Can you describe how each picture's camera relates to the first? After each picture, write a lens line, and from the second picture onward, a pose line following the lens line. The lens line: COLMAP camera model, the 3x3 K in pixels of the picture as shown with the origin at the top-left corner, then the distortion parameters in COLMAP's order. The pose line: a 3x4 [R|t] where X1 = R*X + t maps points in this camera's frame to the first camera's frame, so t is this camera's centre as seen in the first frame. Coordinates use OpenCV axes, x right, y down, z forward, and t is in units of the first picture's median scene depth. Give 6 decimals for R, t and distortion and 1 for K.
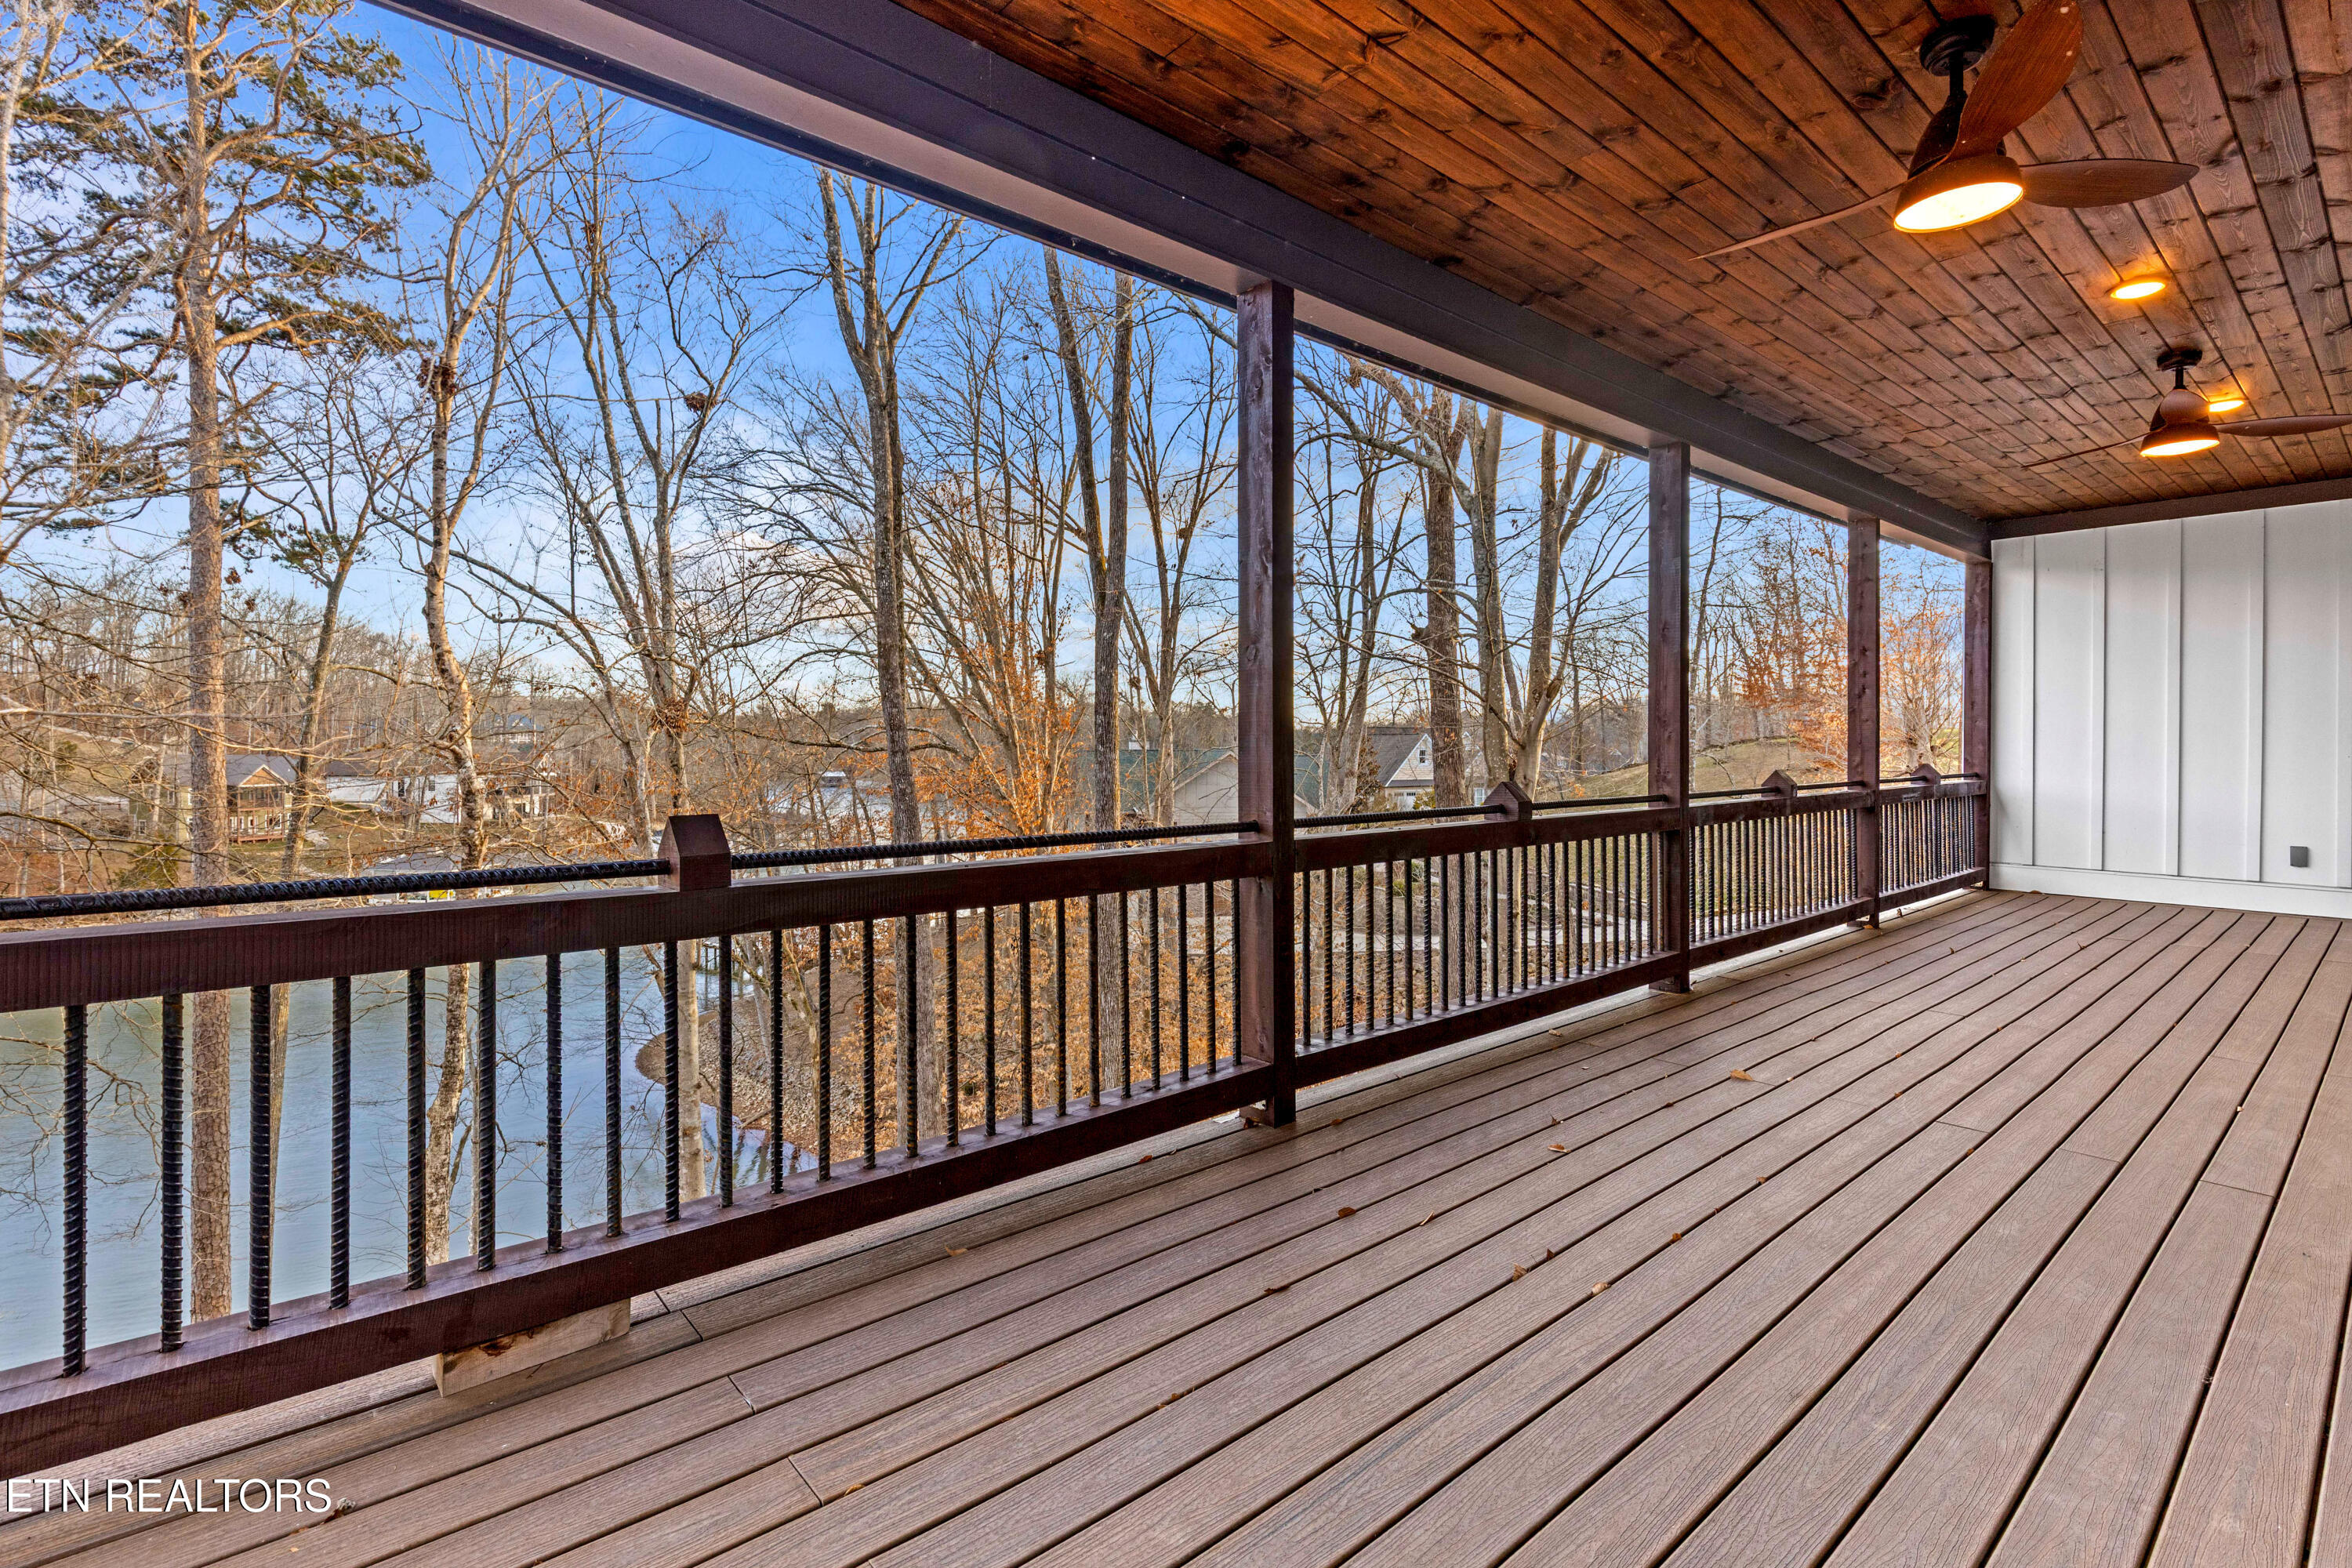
lens RADIAL K [[1091.5, 0, 1173.3], [0, 1091.5, 727.5], [0, 0, 1]] dist [-0.000517, -0.000256]
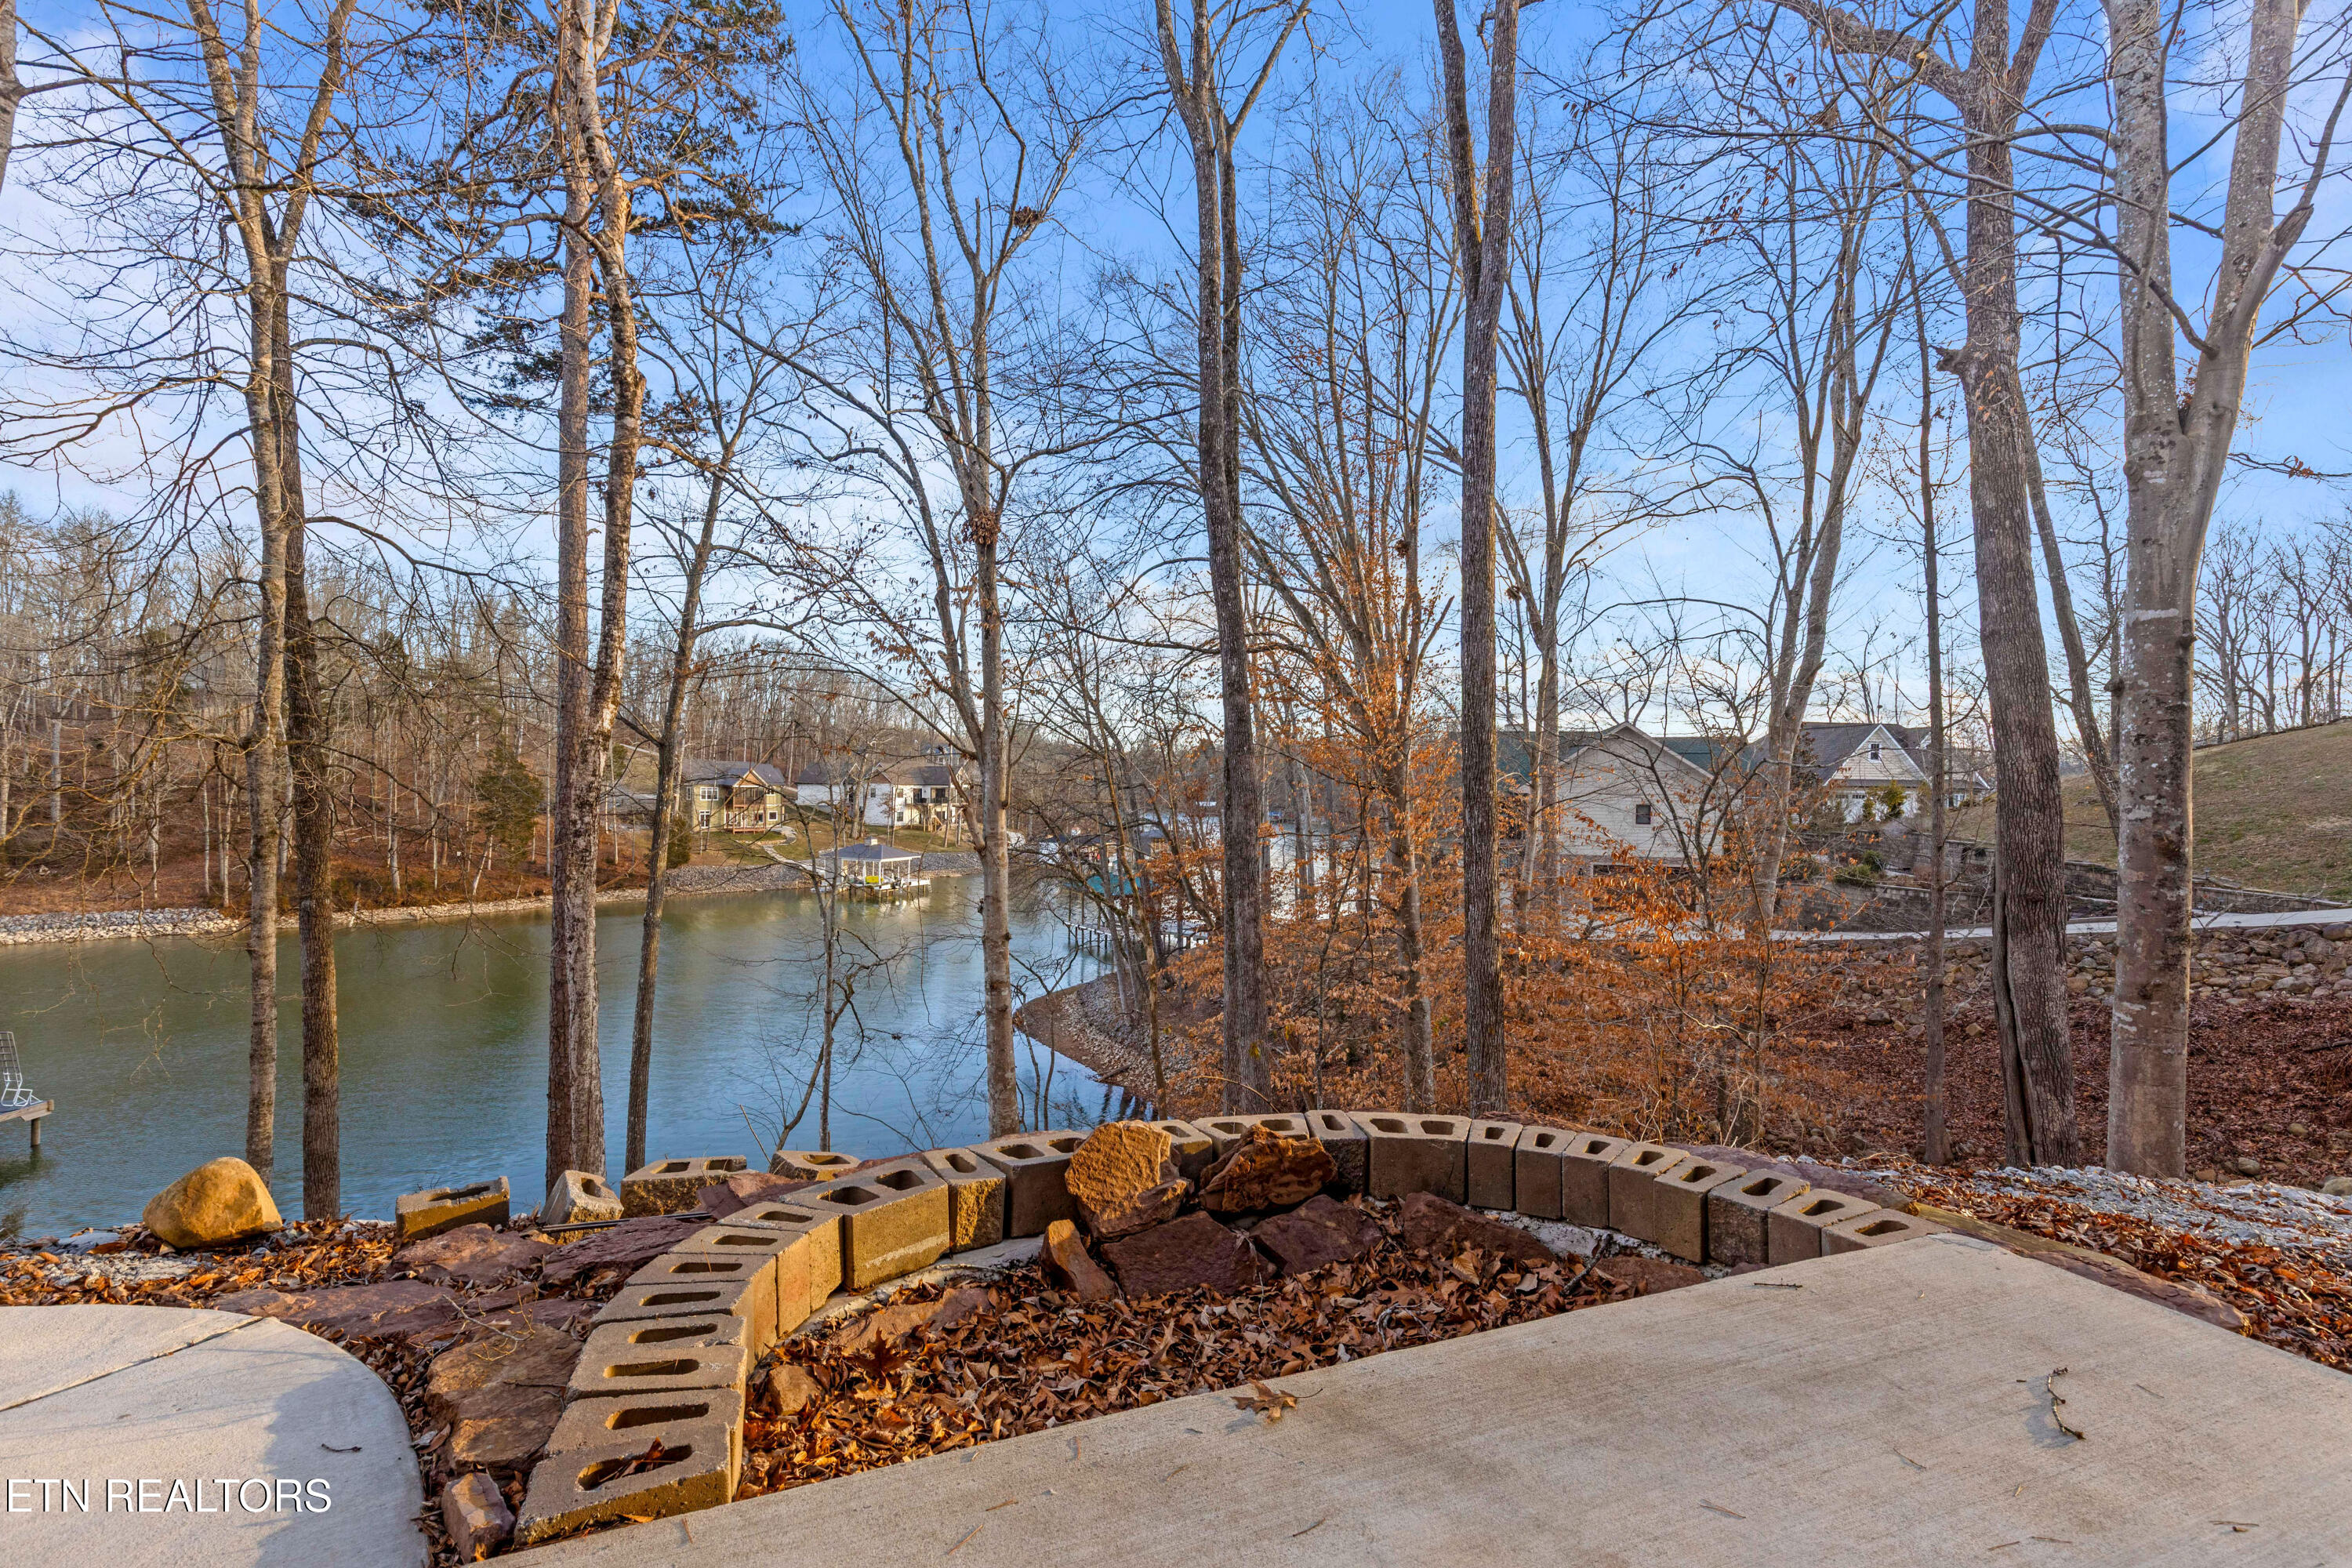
lens RADIAL K [[1086.4, 0, 1176.0], [0, 1086.4, 784.0], [0, 0, 1]] dist [0.003289, 0.000367]
pose [[0.945193, 0.015569, -0.326141, -0.008382], [-0.009054, 0.999728, 0.021486, 0.158391], [0.326387, -0.017356, 0.945077, 0.169142]]
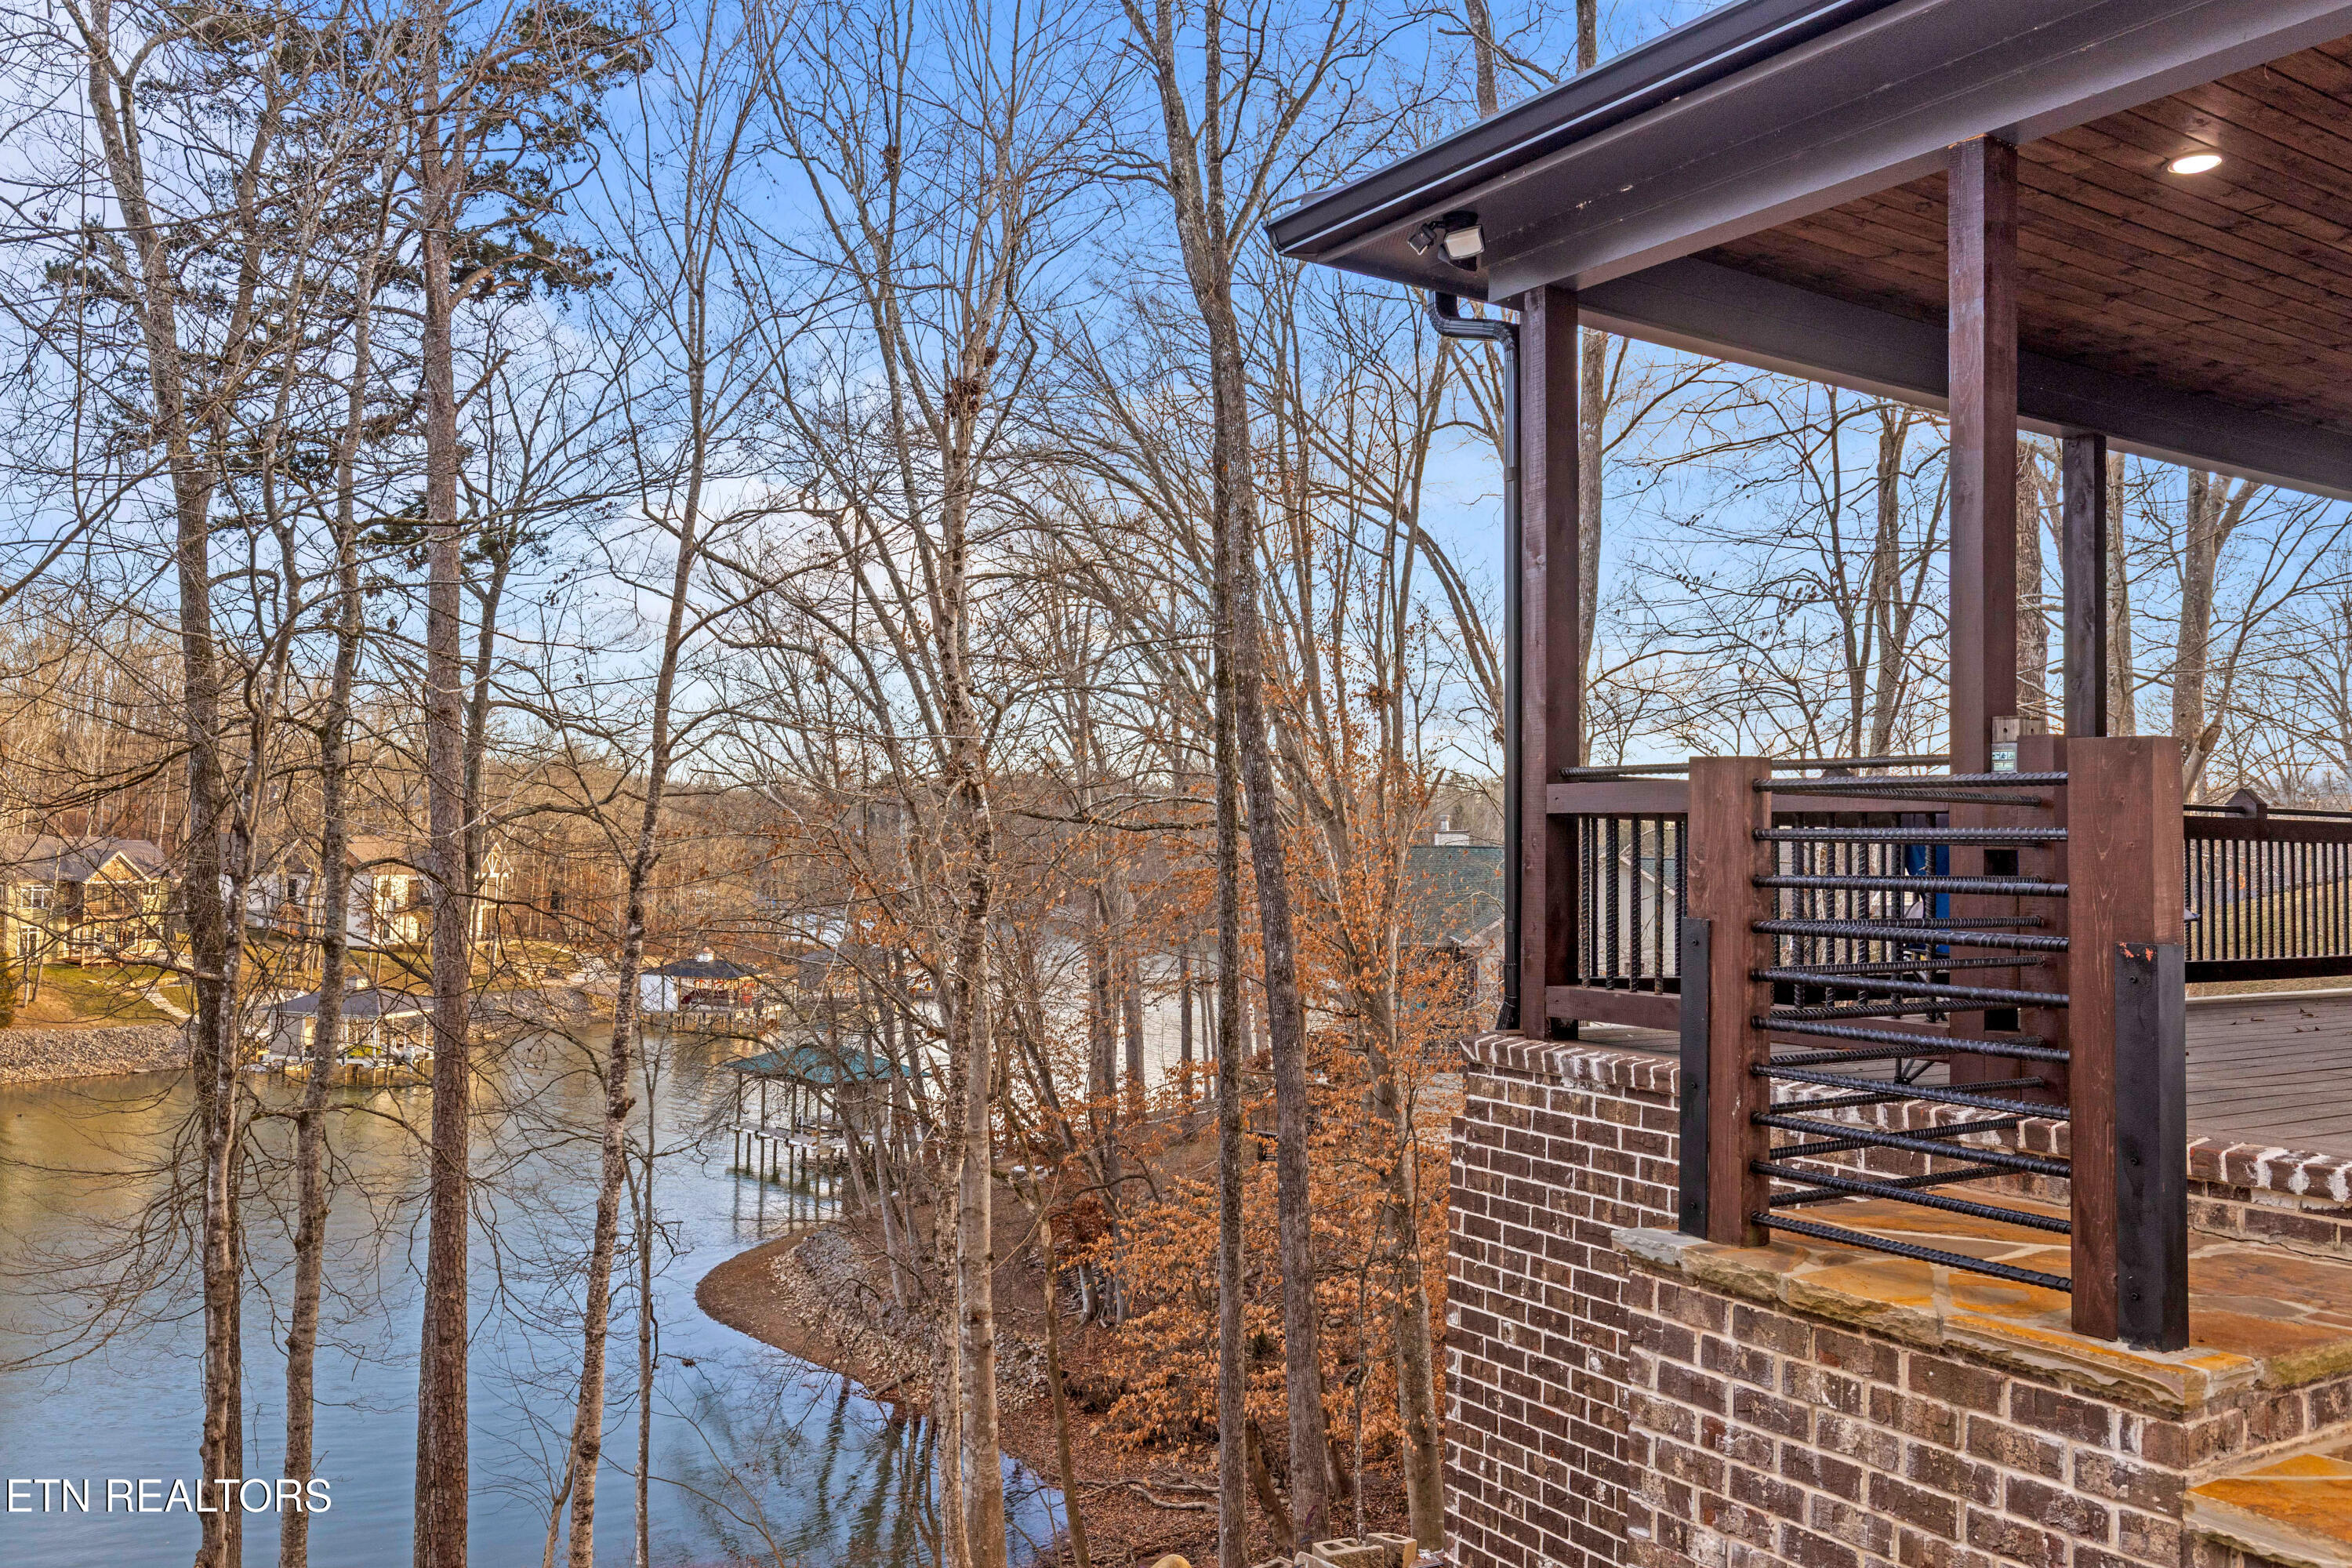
lens RADIAL K [[1832.4, 0, 1178.5], [0, 1832.4, 745.6], [0, 0, 1]] dist [-0.001015, -0.001788]
pose [[0.988805, 0.008343, -0.148979, -0.105719], [-0.014224, 0.999159, -0.038452, 0.017643], [0.148533, 0.040141, 0.988092, -0.225286]]
